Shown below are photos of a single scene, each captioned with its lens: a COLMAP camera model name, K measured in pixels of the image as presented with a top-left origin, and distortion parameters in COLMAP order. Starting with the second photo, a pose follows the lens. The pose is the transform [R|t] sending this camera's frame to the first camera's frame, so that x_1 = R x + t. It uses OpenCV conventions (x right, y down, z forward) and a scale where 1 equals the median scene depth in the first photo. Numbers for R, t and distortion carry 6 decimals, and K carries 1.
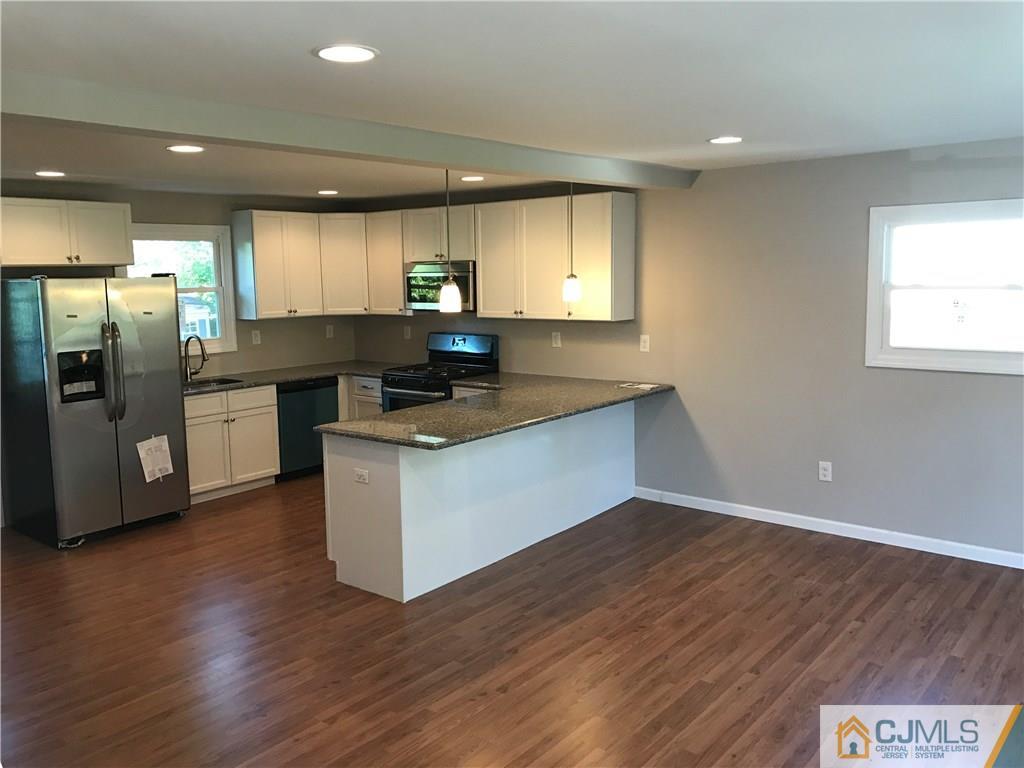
lens RADIAL K [[837.8, 0, 502.7], [0, 837.8, 367.7], [0, 0, 1]] dist [0.063790, -0.139710]
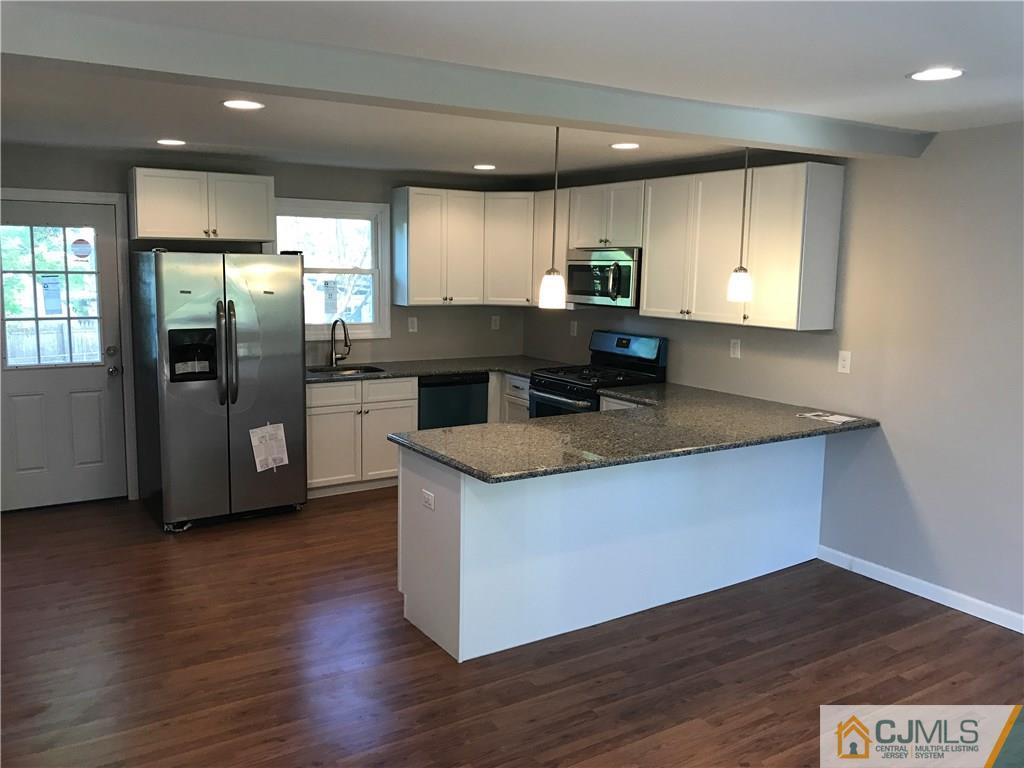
lens RADIAL K [[829.6, 0, 511.9], [0, 829.6, 370.5], [0, 0, 1]] dist [0.064338, -0.109801]
pose [[0.948691, 0.074513, -0.307300, 0.122822], [-0.069954, 0.997215, 0.025841, -0.020532], [0.308370, -0.003019, 0.951262, 0.192230]]
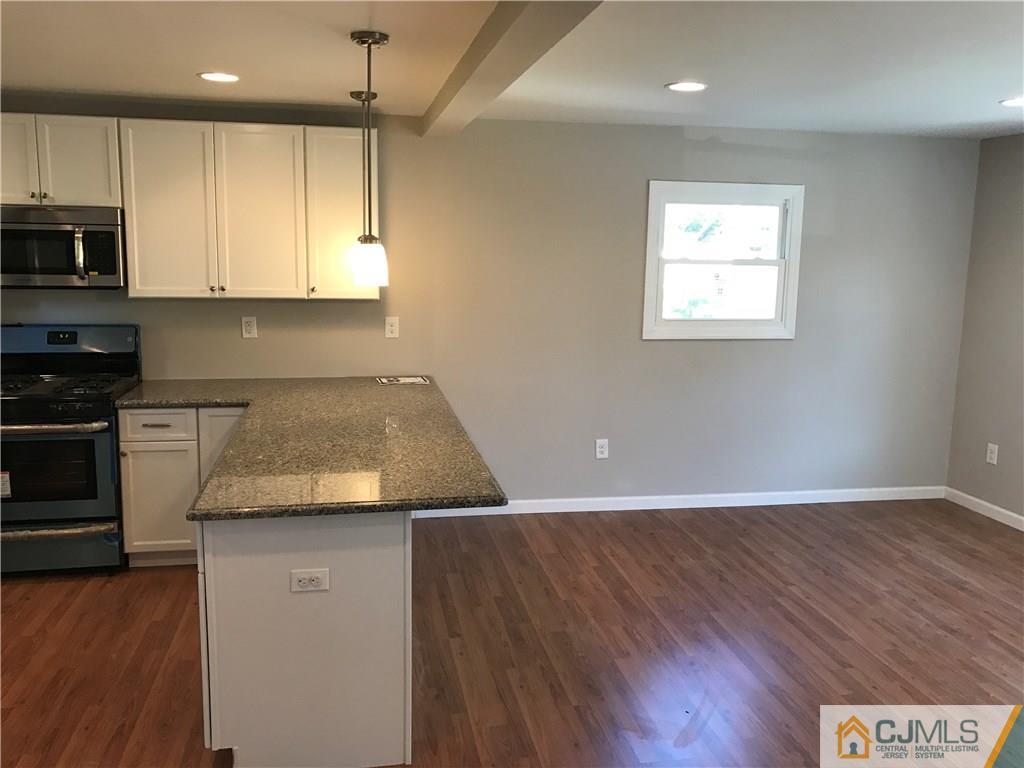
lens RADIAL K [[837.8, 0, 502.7], [0, 837.8, 367.7], [0, 0, 1]] dist [0.063790, -0.139710]
pose [[0.638540, -0.078366, 0.765589, -0.399118], [0.060482, 0.996835, 0.051591, -0.026437], [-0.767209, 0.013362, 0.641259, 0.427332]]
